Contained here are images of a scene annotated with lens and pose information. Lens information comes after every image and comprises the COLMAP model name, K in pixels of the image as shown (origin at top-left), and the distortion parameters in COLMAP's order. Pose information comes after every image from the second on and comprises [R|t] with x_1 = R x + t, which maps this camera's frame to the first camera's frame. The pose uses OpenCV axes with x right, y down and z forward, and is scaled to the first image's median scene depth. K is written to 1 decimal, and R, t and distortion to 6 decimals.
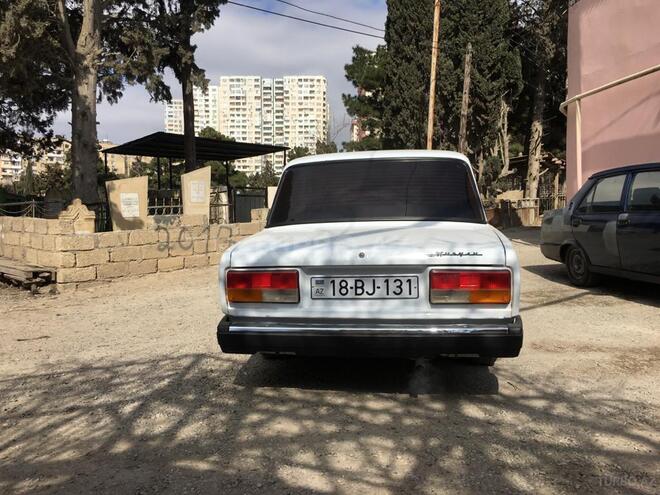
lens RADIAL K [[558.3, 0, 323.2], [0, 558.3, 247.0], [0, 0, 1]] dist [0.076850, -0.098223]
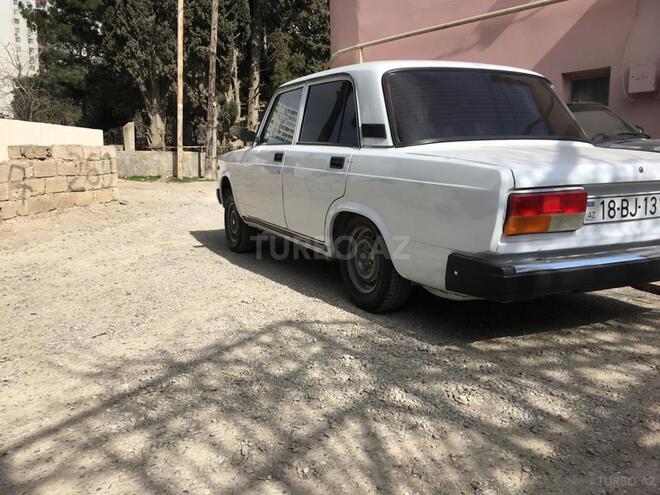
lens RADIAL K [[558.3, 0, 319.2], [0, 558.3, 246.9], [0, 0, 1]] dist [0.076850, -0.098223]
pose [[0.831739, -0.074213, 0.550184, -0.672606], [0.027724, 0.995341, 0.092348, 0.030843], [-0.554474, -0.061556, 0.829921, 0.429234]]
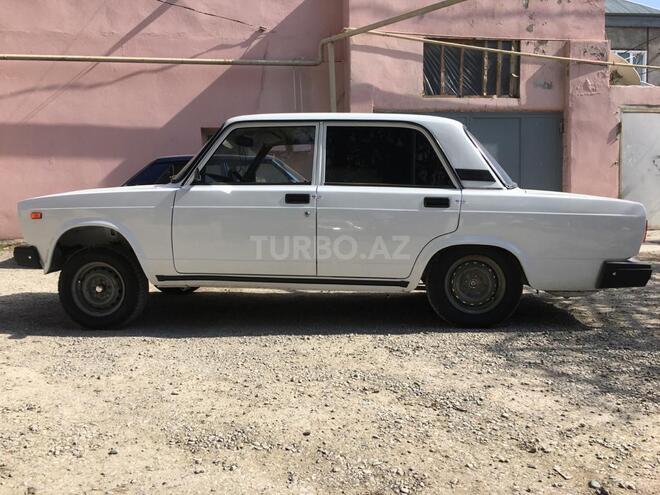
lens RADIAL K [[558.3, 0, 328.8], [0, 558.3, 246.1], [0, 0, 1]] dist [0.076850, -0.098223]
pose [[-0.027797, -0.063074, 0.997622, -1.130492], [0.076401, 0.994954, 0.065034, -0.021805], [-0.996690, 0.078027, -0.022838, 1.385679]]
